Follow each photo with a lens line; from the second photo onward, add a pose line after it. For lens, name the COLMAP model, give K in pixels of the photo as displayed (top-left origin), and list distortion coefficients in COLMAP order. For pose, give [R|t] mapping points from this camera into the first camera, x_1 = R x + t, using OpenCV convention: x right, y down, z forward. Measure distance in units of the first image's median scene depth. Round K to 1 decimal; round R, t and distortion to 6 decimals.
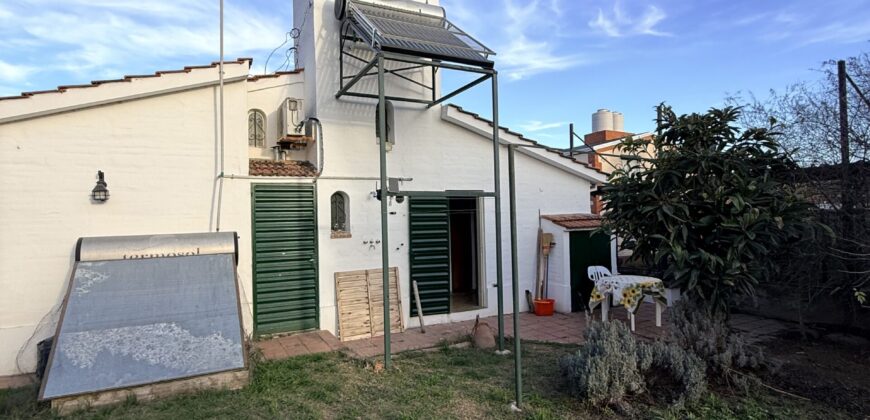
lens RADIAL K [[455.3, 0, 431.9], [0, 455.3, 203.7], [0, 0, 1]] dist [-0.016804, 0.000780]
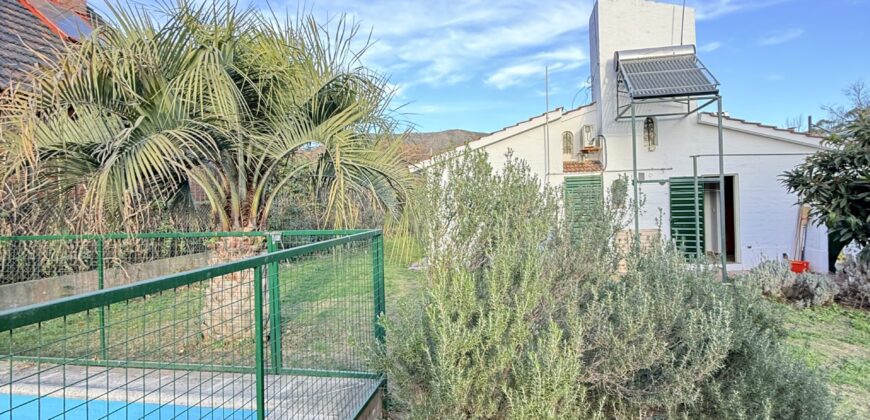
lens RADIAL K [[455.3, 0, 431.9], [0, 455.3, 203.7], [0, 0, 1]] dist [-0.016804, 0.000780]
pose [[0.787513, 0.003418, -0.616288, 0.248968], [0.029320, 0.998645, 0.043004, -0.026559], [0.615600, -0.051935, 0.786346, -0.624517]]
